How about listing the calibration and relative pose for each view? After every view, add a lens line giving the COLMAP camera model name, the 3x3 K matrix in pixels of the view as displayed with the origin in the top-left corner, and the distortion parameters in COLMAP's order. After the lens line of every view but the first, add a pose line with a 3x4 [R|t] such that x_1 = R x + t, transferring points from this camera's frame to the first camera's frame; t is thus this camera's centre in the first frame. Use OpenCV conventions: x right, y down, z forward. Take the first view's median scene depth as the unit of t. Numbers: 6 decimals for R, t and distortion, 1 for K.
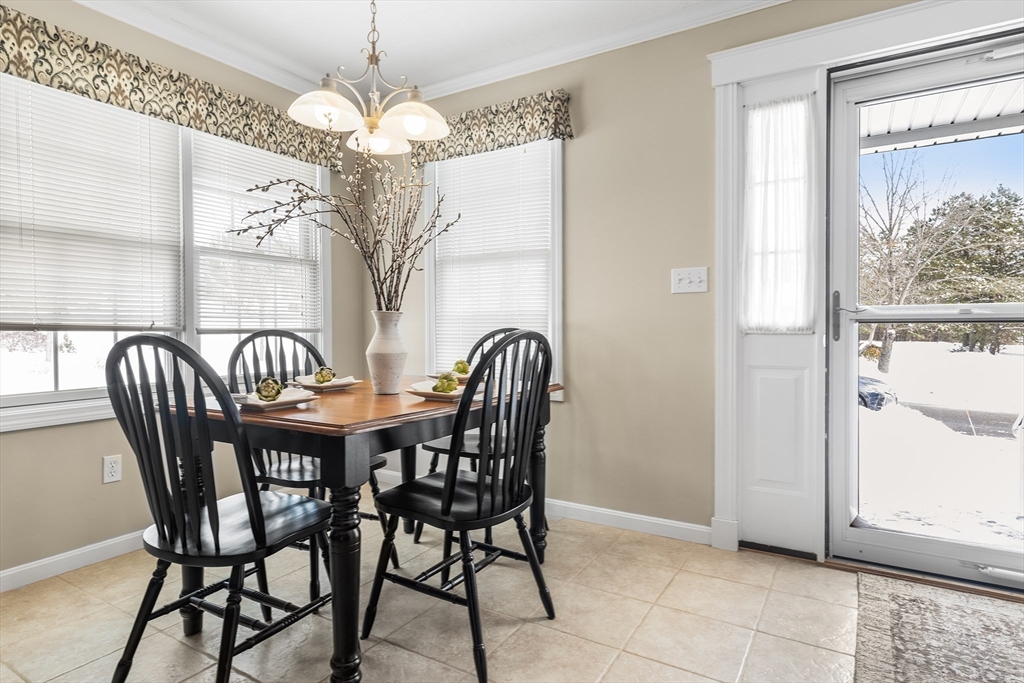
lens RADIAL K [[566.8, 0, 506.6], [0, 566.8, 336.0], [0, 0, 1]] dist [0.005541, -0.000961]
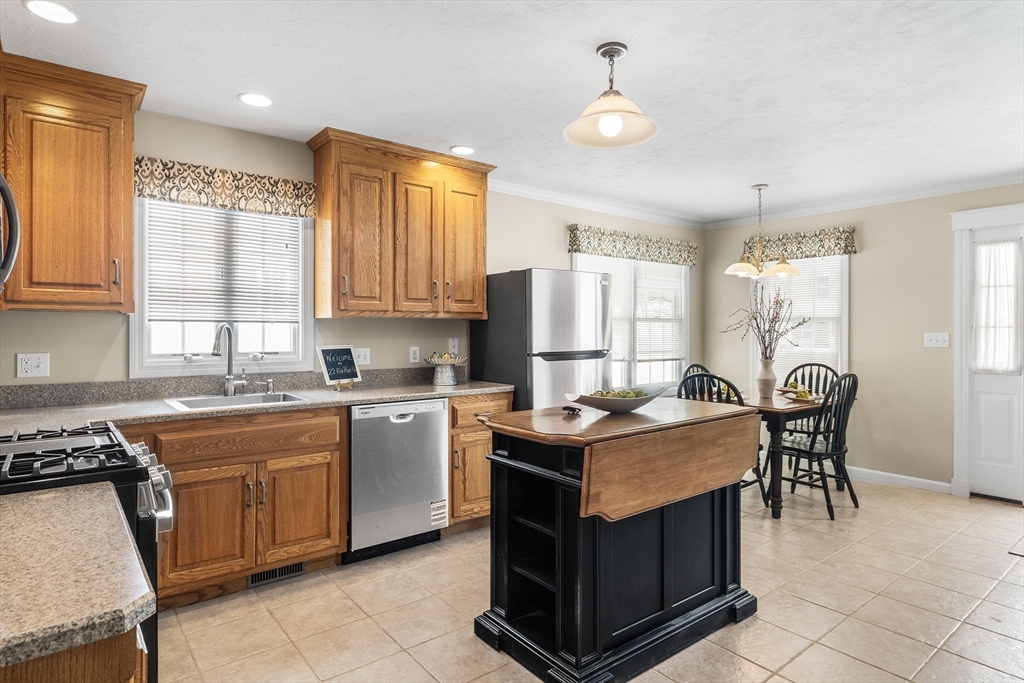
lens RADIAL K [[566.8, 0, 519.9], [0, 566.8, 331.7], [0, 0, 1]] dist [0.005541, -0.000961]
pose [[0.945572, 0.008029, -0.325313, -0.330941], [-0.012545, 0.999852, -0.011787, -0.091943], [0.325170, 0.015226, 0.945533, -1.103044]]
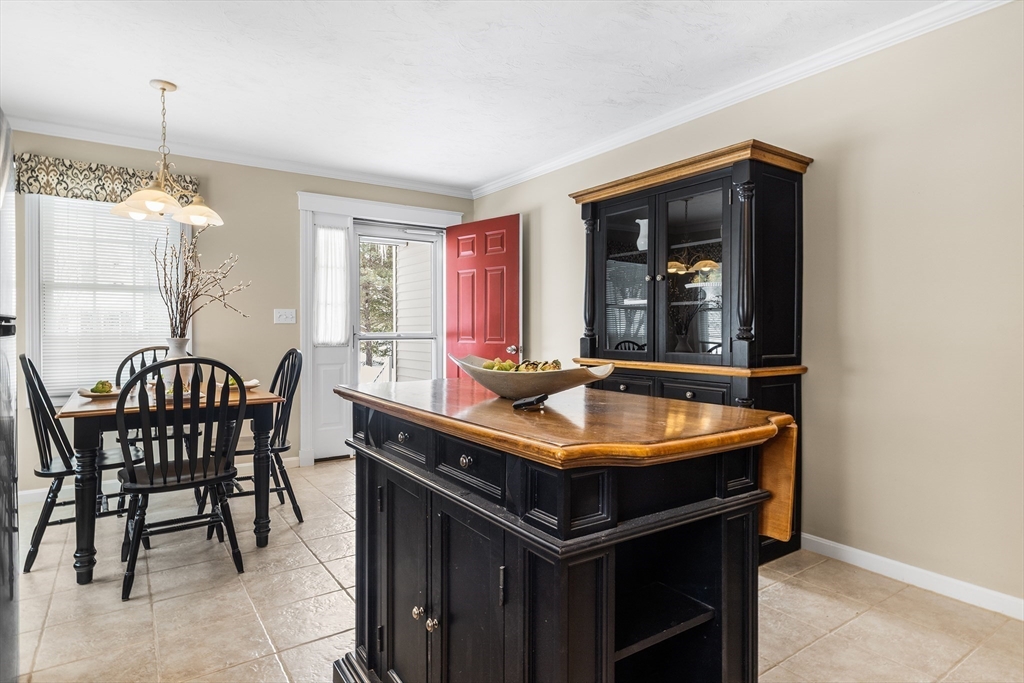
lens RADIAL K [[566.8, 0, 515.5], [0, 566.8, 331.1], [0, 0, 1]] dist [0.005541, -0.000961]
pose [[0.397924, 0.002352, 0.917416, -1.024727], [0.015352, 0.999840, -0.009222, -0.027766], [-0.917290, 0.017753, 0.397824, -0.338302]]
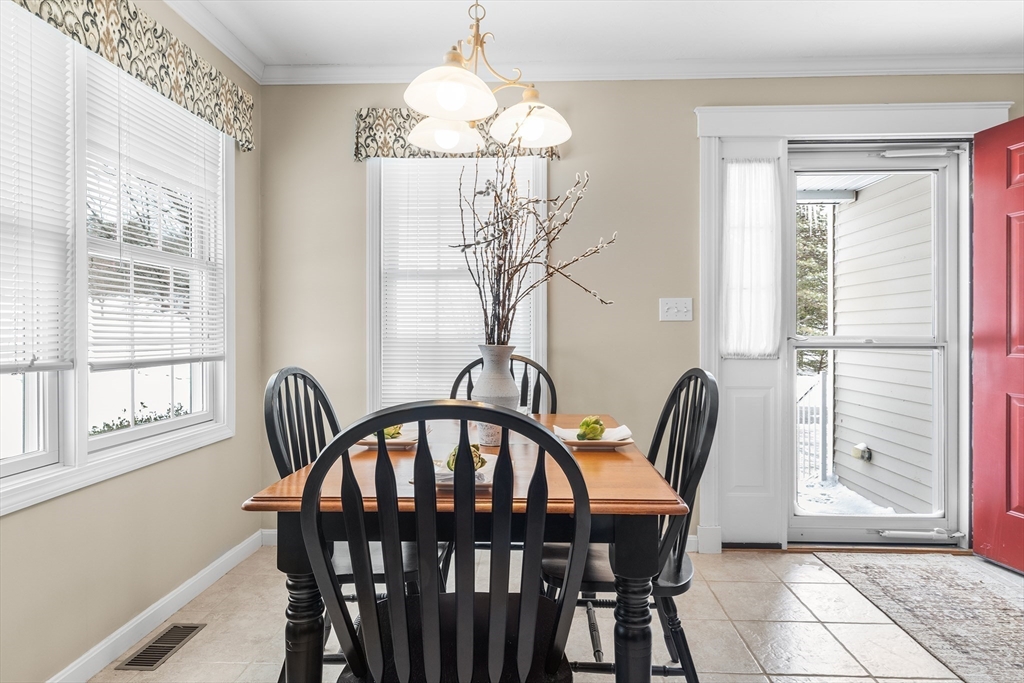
lens RADIAL K [[566.8, 0, 519.4], [0, 566.8, 333.9], [0, 0, 1]] dist [0.005541, -0.000961]
pose [[0.869003, 0.002594, 0.494799, -0.496883], [0.003874, 0.999920, -0.012045, -0.041473], [-0.494791, 0.012384, 0.868924, 0.217963]]
